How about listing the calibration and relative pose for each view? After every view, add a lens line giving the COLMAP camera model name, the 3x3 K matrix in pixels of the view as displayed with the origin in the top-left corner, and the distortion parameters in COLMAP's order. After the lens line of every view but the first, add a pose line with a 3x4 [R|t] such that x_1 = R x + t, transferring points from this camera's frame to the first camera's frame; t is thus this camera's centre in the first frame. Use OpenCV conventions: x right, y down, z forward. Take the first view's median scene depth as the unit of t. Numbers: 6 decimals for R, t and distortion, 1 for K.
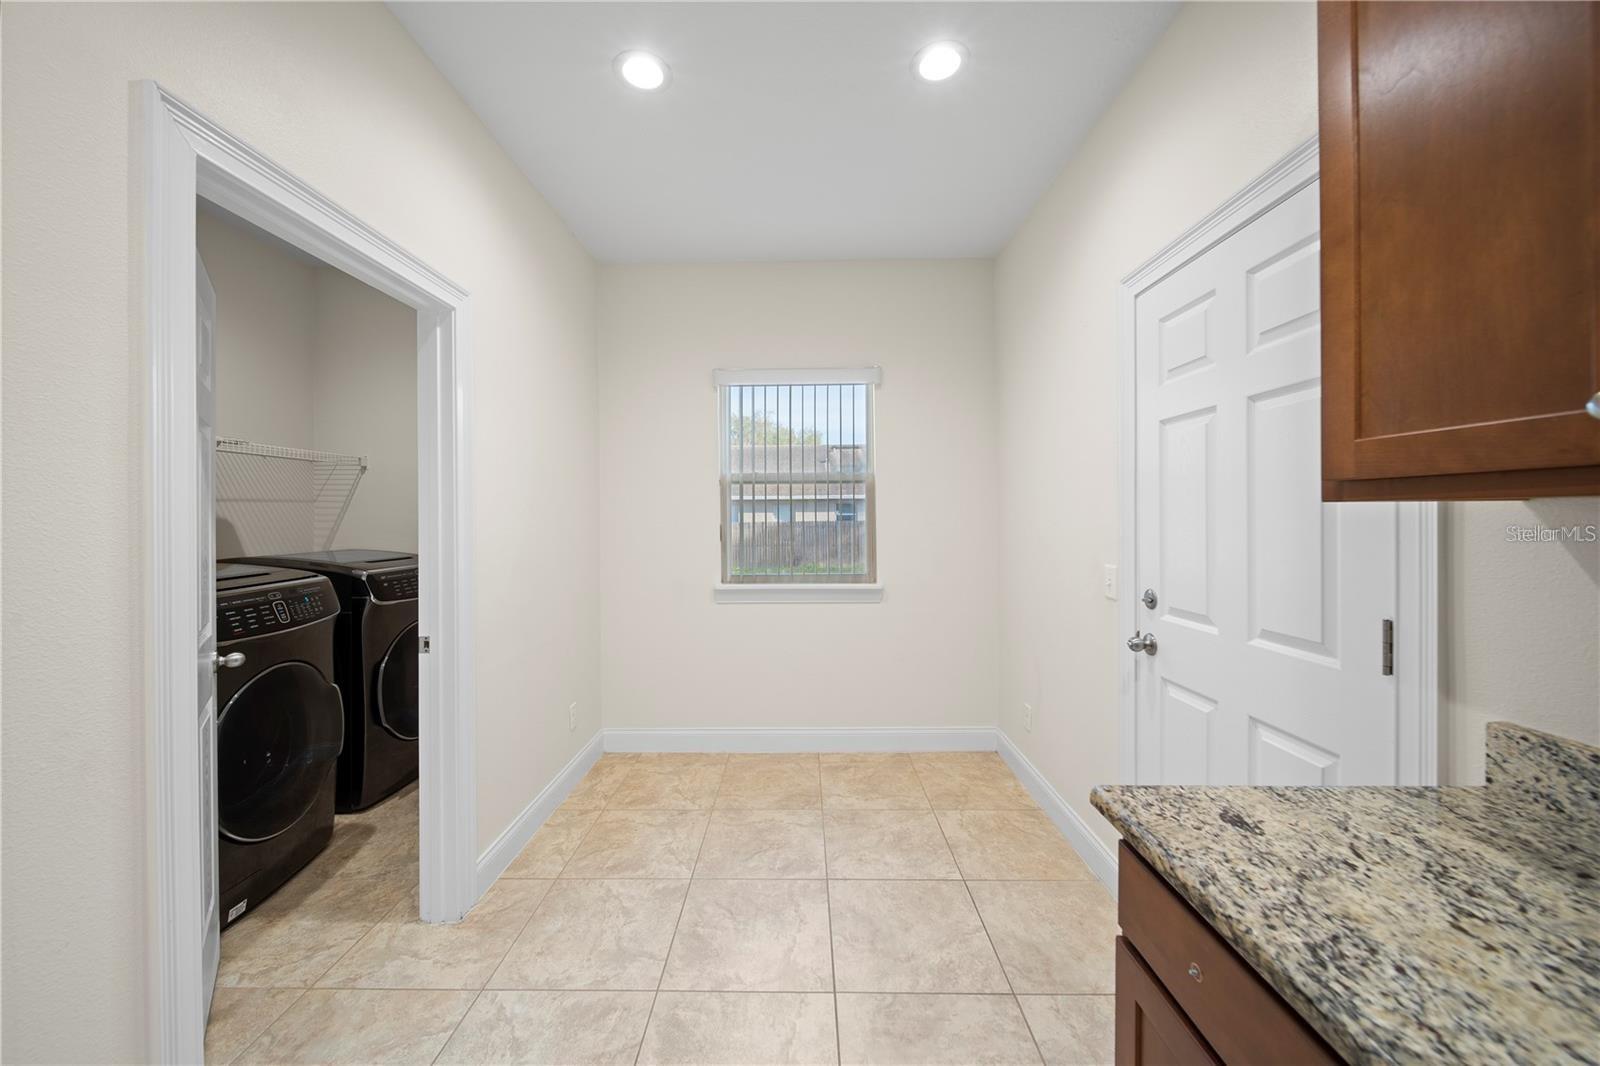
lens RADIAL K [[579.7, 0, 793.3], [0, 579.7, 512.1], [0, 0, 1]] dist [0.000076, 0.000019]
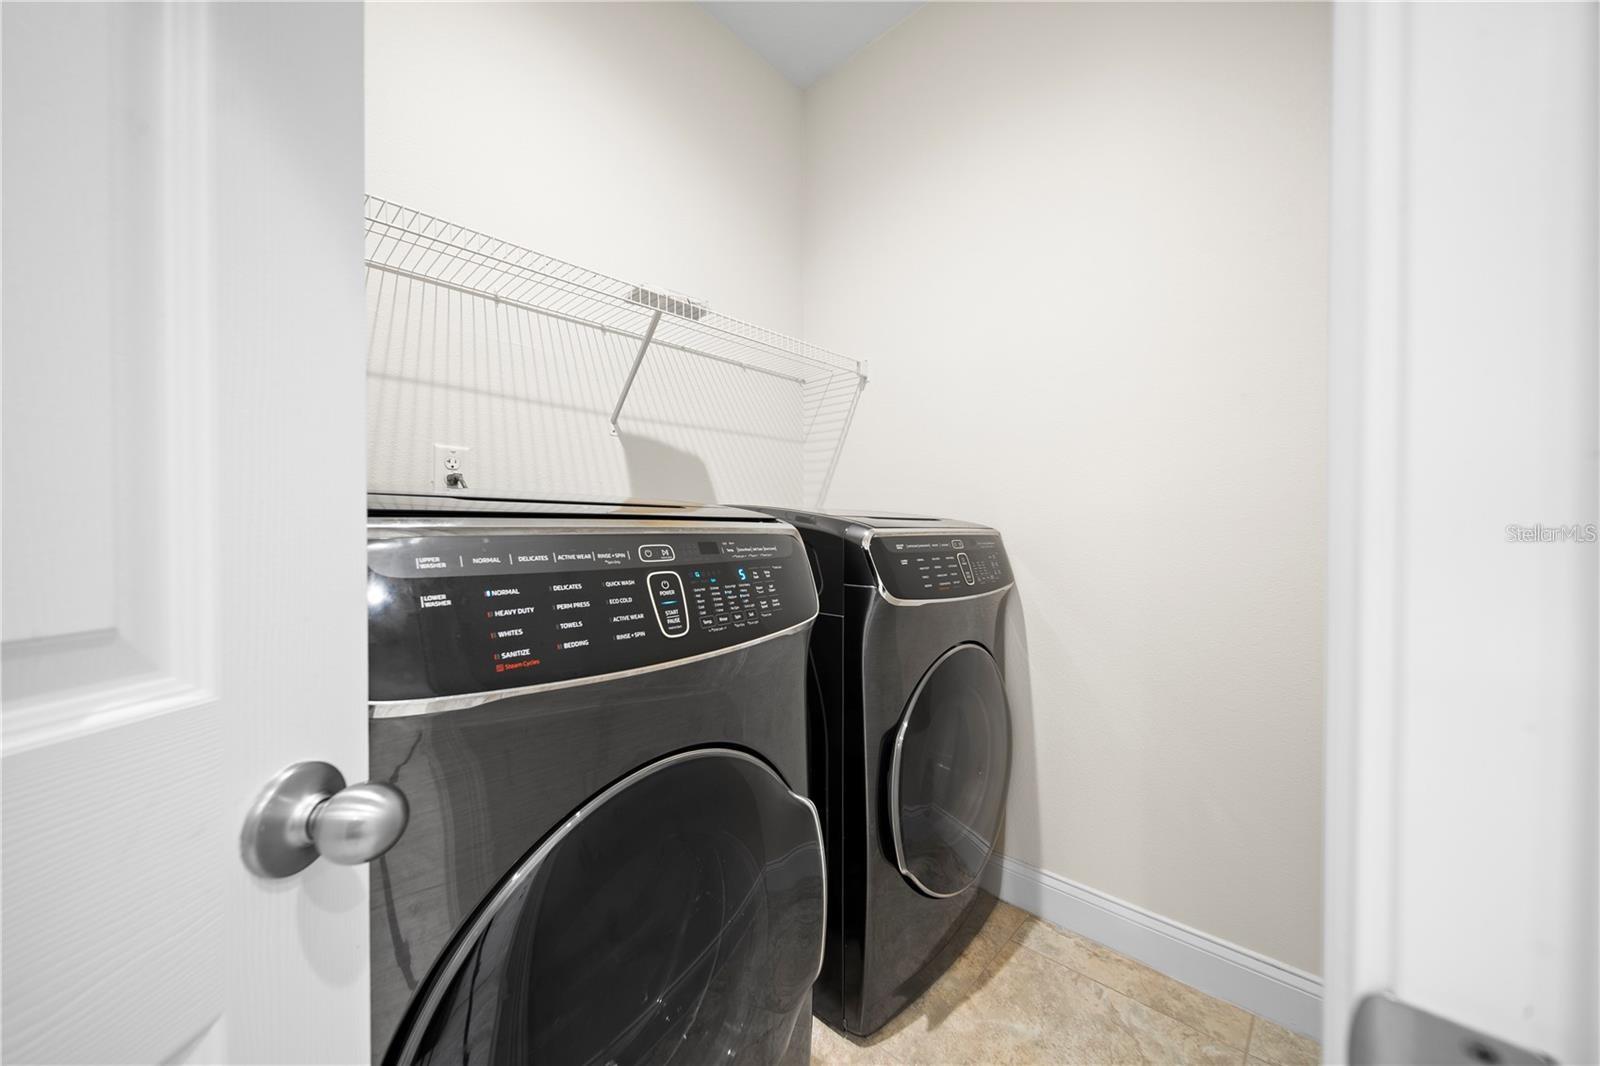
lens RADIAL K [[577.6, 0, 800.0], [0, 577.6, 533.0], [0, 0, 1]] dist [-0.000582, -0.000095]
pose [[0.737563, 0.007378, -0.675238, -0.477400], [0.000029, 0.999940, 0.010958, 0.101237], [0.675278, -0.008101, 0.737519, 0.637185]]
